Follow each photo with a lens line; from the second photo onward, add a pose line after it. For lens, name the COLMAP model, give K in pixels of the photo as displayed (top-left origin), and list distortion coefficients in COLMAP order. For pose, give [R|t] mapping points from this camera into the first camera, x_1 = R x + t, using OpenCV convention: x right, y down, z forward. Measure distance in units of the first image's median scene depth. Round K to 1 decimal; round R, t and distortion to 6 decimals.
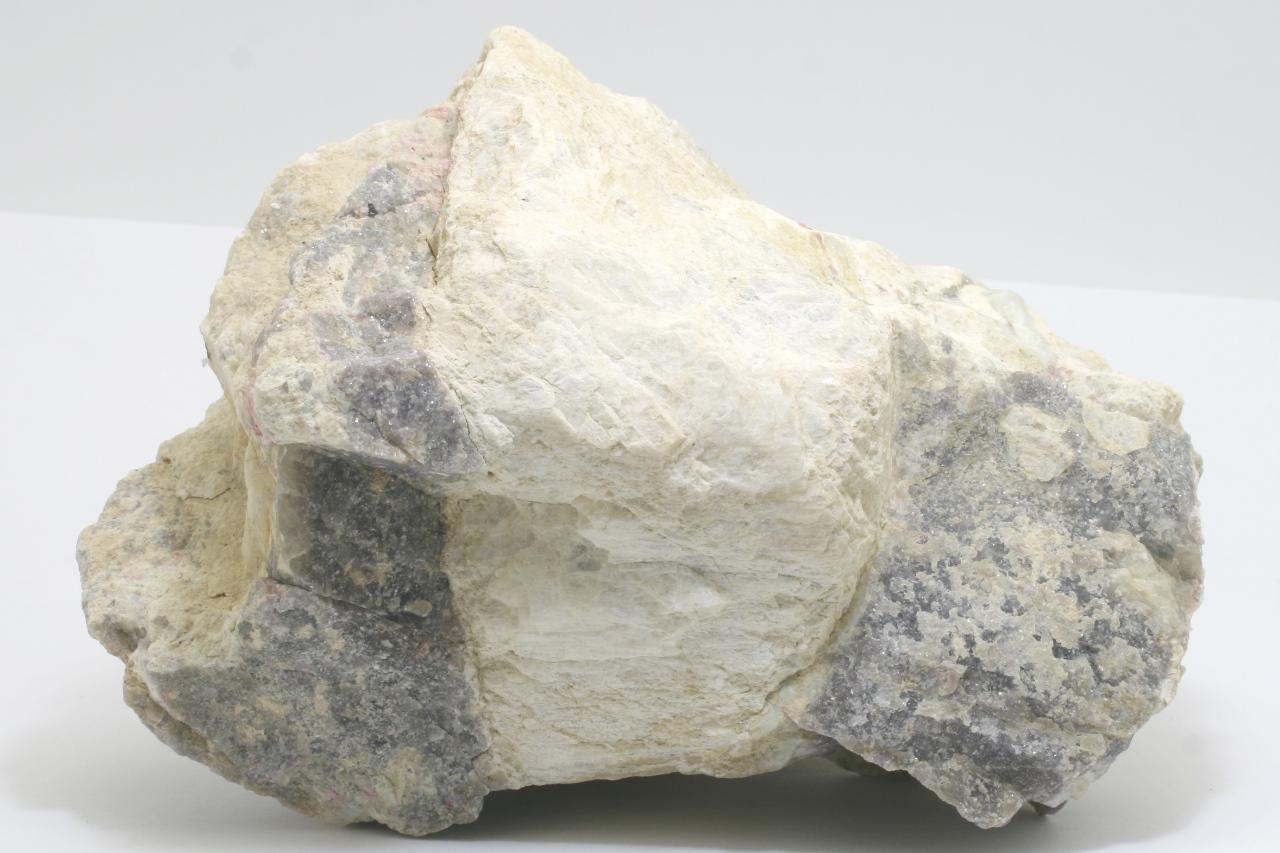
lens RADIAL K [[5412.5, 0, 640.0], [0, 5412.5, 426.5], [0, 0, 1]] dist [0.062212, -8.132664]
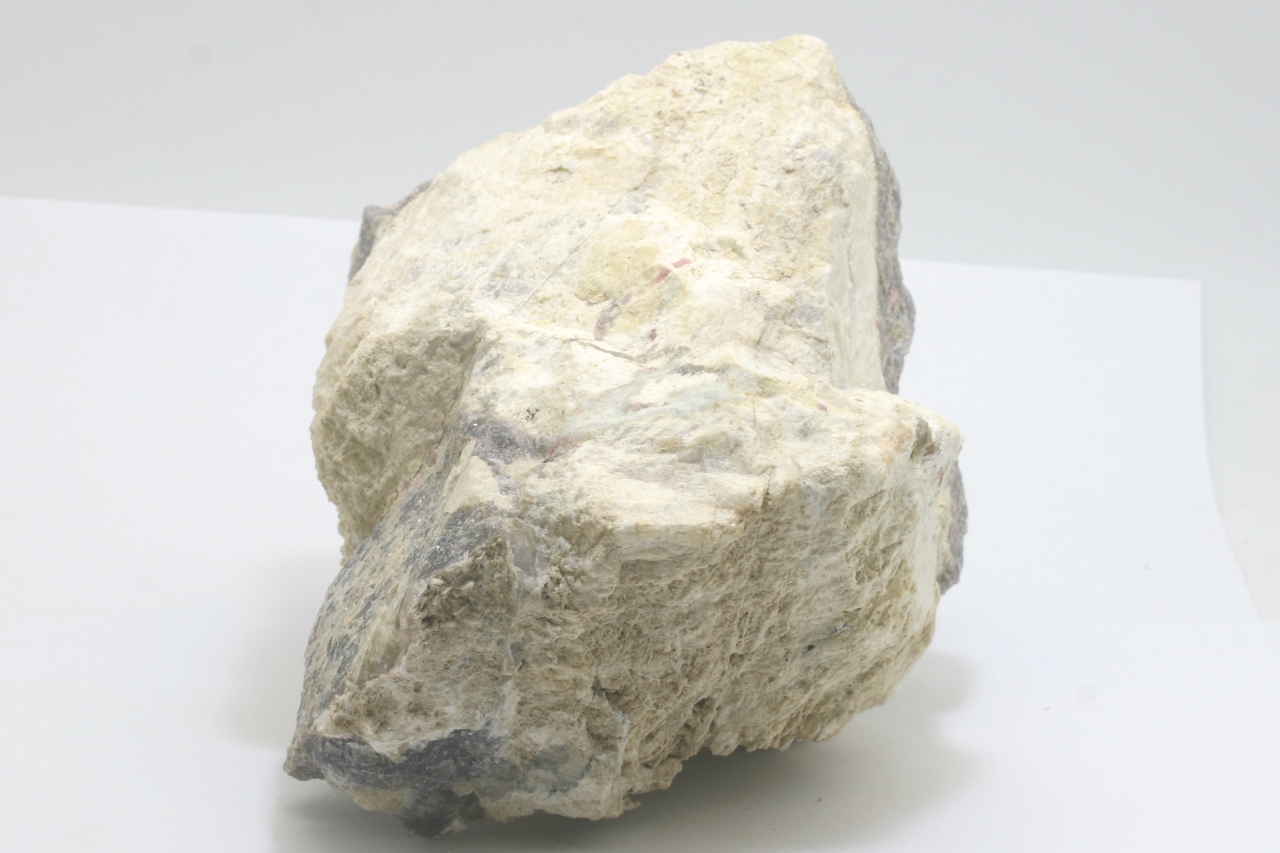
lens RADIAL K [[4987.2, 0, 640.0], [0, 4987.2, 426.5], [0, 0, 1]] dist [0.051050, -5.281213]
pose [[-0.161469, 0.233492, -0.958858, 0.977175], [-0.237440, 0.933875, 0.267393, -0.268115], [0.957888, 0.270847, -0.095352, 1.141071]]
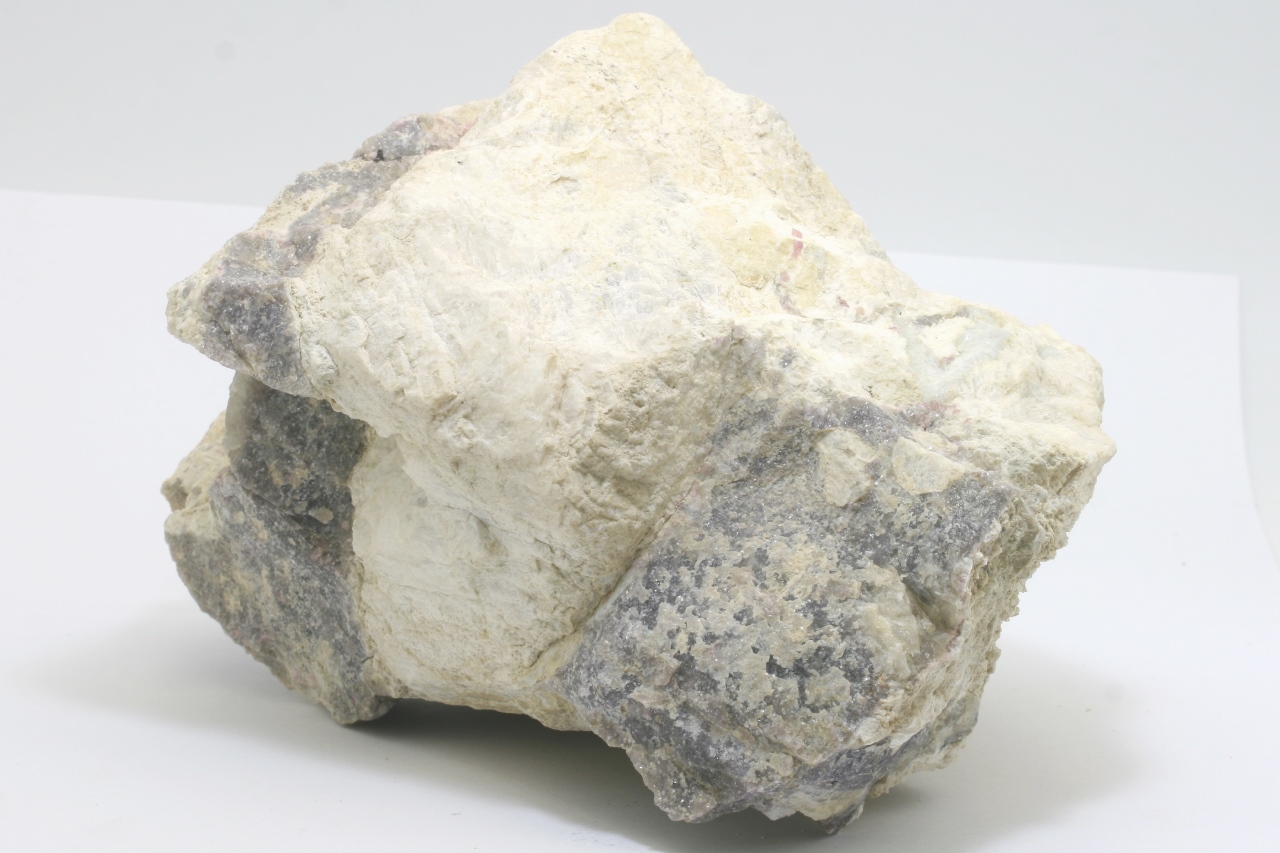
lens RADIAL K [[4987.2, 0, 640.0], [0, 4987.2, 426.5], [0, 0, 1]] dist [0.051050, -5.281213]
pose [[0.746815, 0.162441, -0.644888, 0.660095], [-0.158809, 0.985216, 0.064256, -0.059882], [0.645792, 0.054427, 0.761571, 0.266296]]
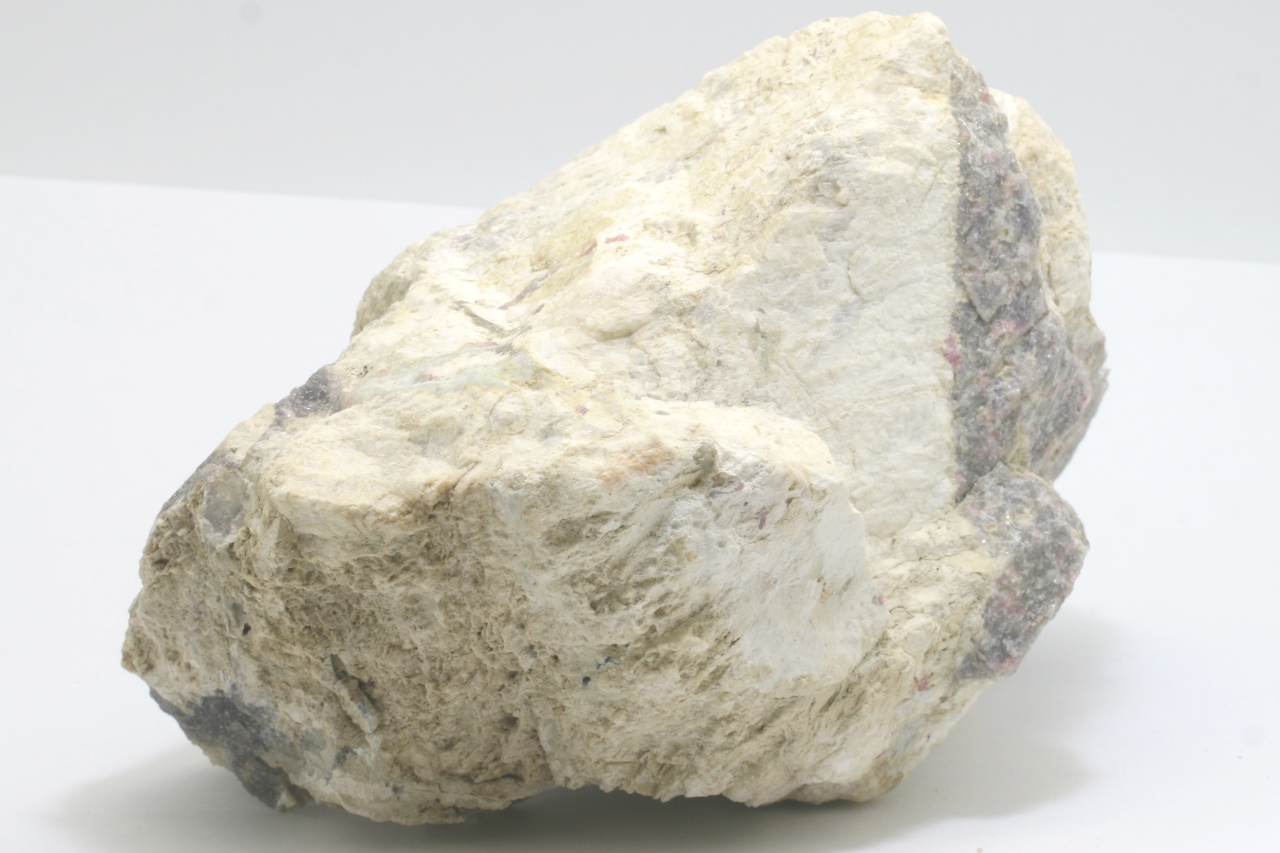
lens RADIAL K [[5412.5, 0, 640.0], [0, 5412.5, 426.5], [0, 0, 1]] dist [0.062212, -8.132664]
pose [[-0.774985, 0.148517, -0.614281, 0.617373], [-0.150506, 0.900656, 0.407636, -0.397403], [0.613797, 0.408365, -0.675642, 1.705697]]
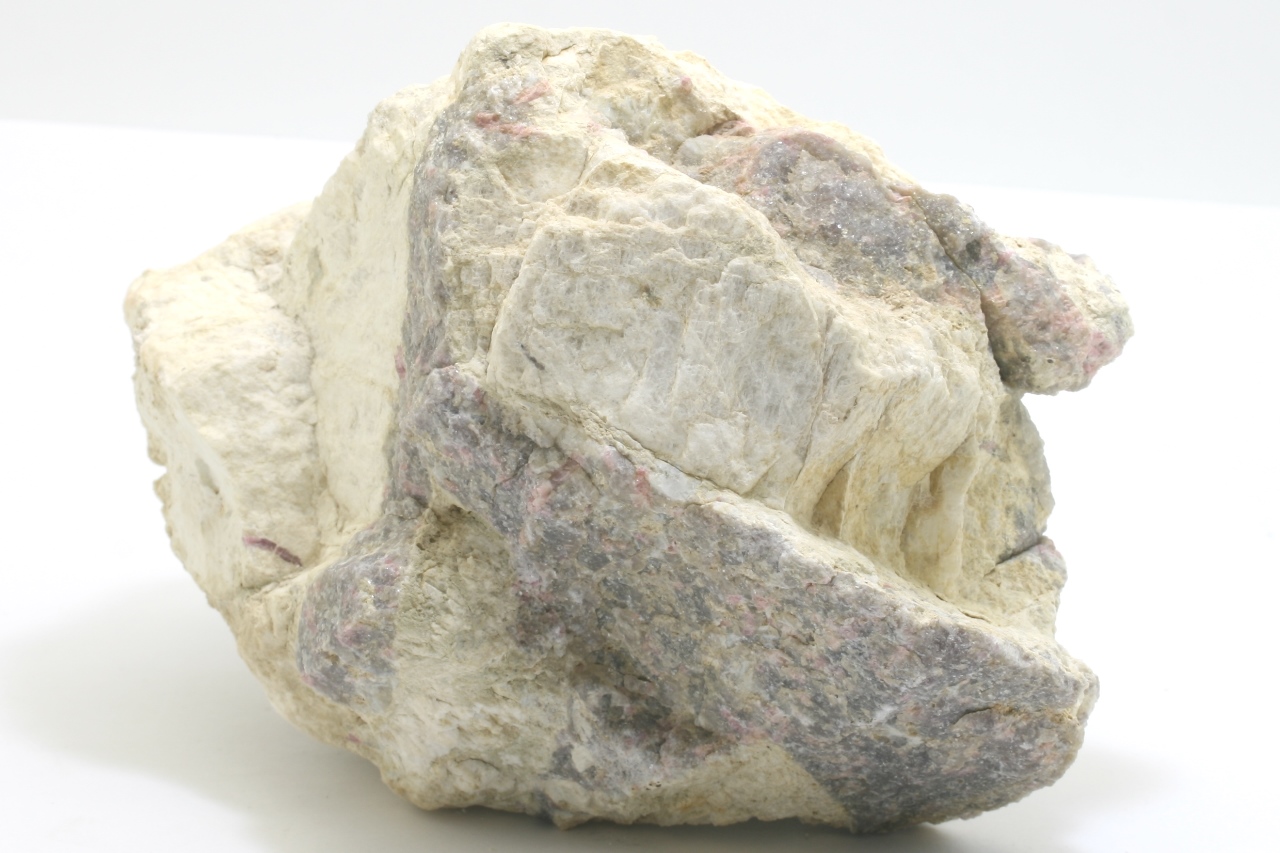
lens RADIAL K [[5412.5, 0, 640.0], [0, 5412.5, 426.5], [0, 0, 1]] dist [0.062212, -8.132664]
pose [[-0.478892, -0.225306, 0.848469, -0.813542], [0.201320, 0.912561, 0.355954, -0.331941], [-0.854478, 0.341277, -0.391659, 1.410574]]
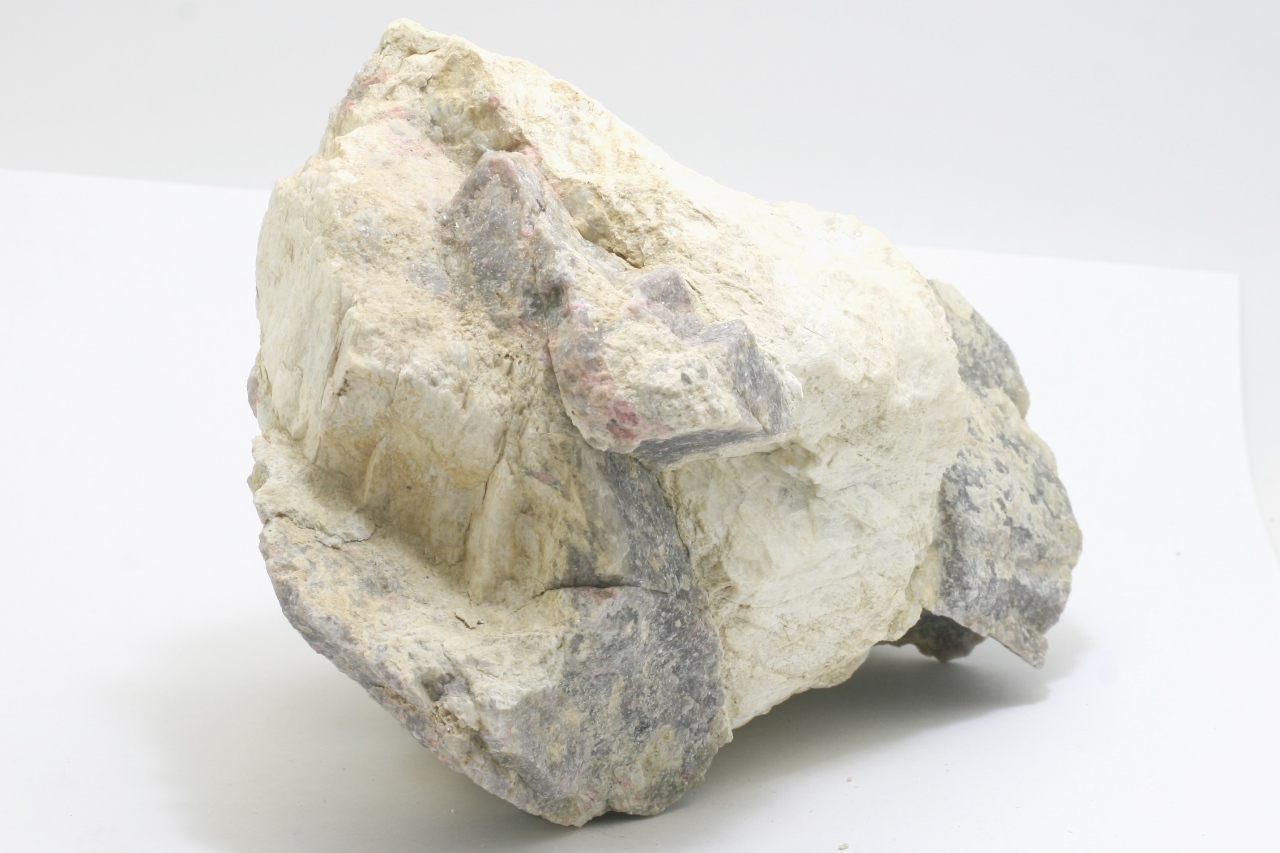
lens RADIAL K [[5412.5, 0, 640.0], [0, 5412.5, 426.5], [0, 0, 1]] dist [0.062212, -8.132664]
pose [[0.615821, -0.191636, 0.764225, -0.808205], [0.182719, 0.978262, 0.098070, -0.094927], [-0.766406, 0.079245, 0.637450, 0.363008]]
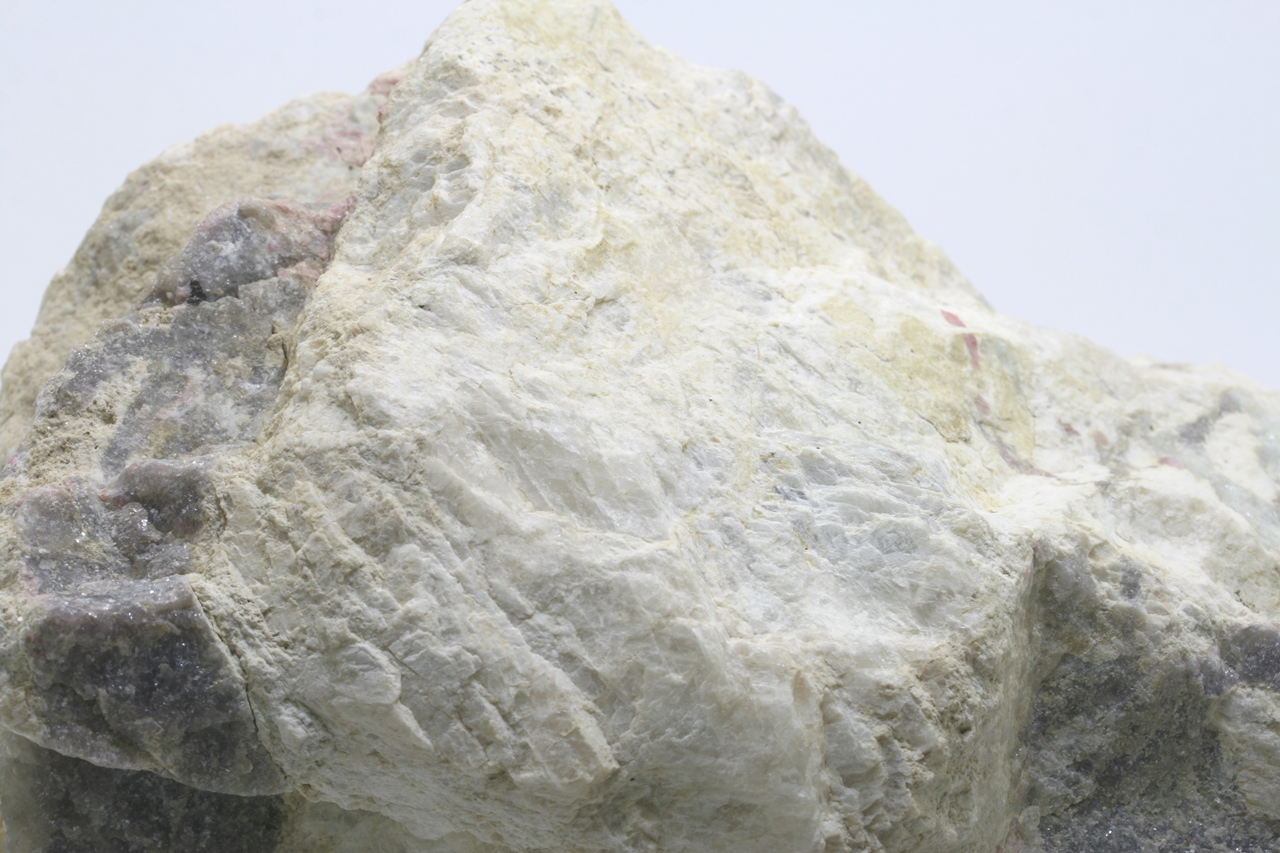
lens RADIAL K [[4219.6, 0, 640.0], [0, 4219.6, 426.5], [0, 0, 1]] dist [0.005588, -2.357849]
pose [[0.975279, 0.089430, -0.202073, 0.098026], [-0.051732, 0.981439, 0.184668, -0.116796], [0.214837, -0.169649, 0.961803, 0.554606]]
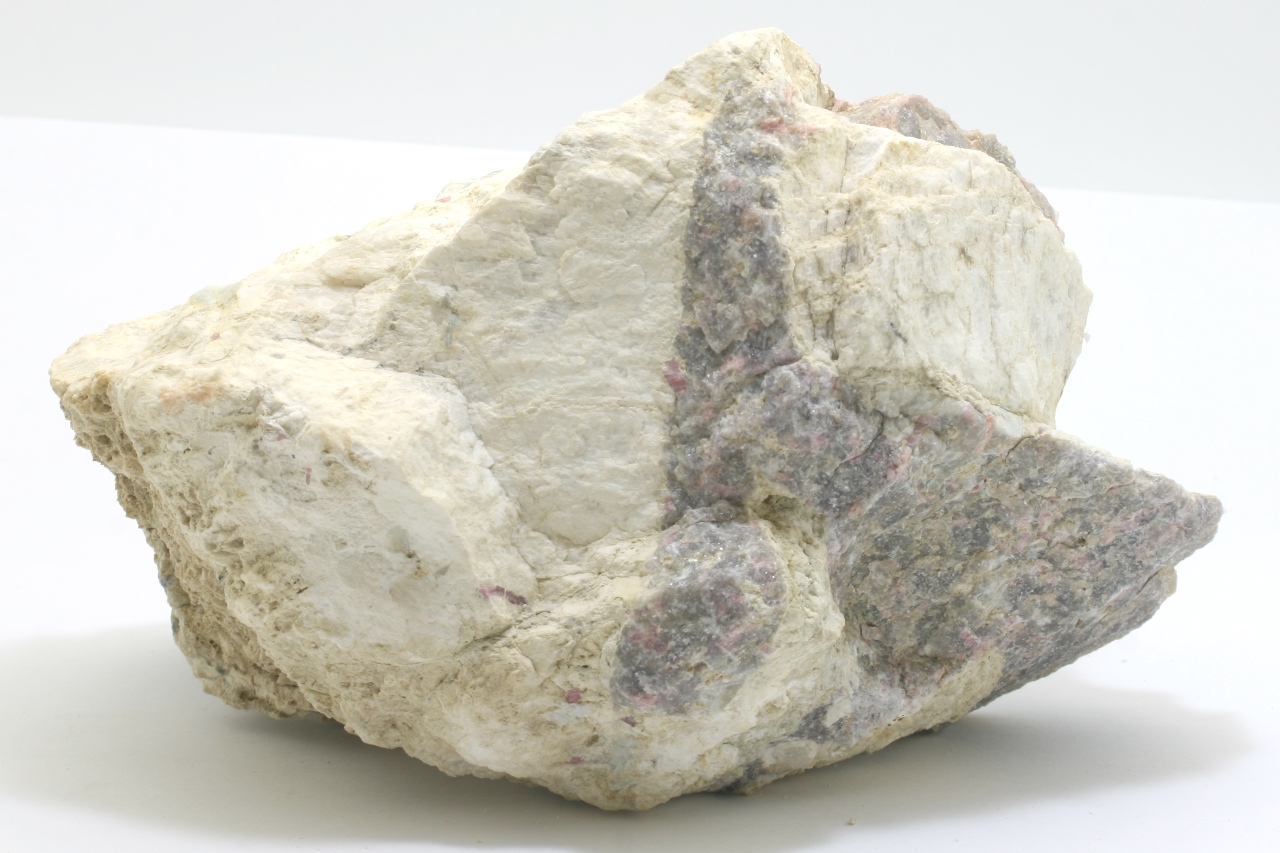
lens RADIAL K [[4987.2, 0, 640.0], [0, 4987.2, 426.5], [0, 0, 1]] dist [0.051050, -5.281213]
pose [[-0.975953, -0.061042, 0.209260, -0.194027], [0.044579, 0.883809, 0.465720, -0.420687], [-0.213374, 0.463849, -0.859834, 1.833163]]
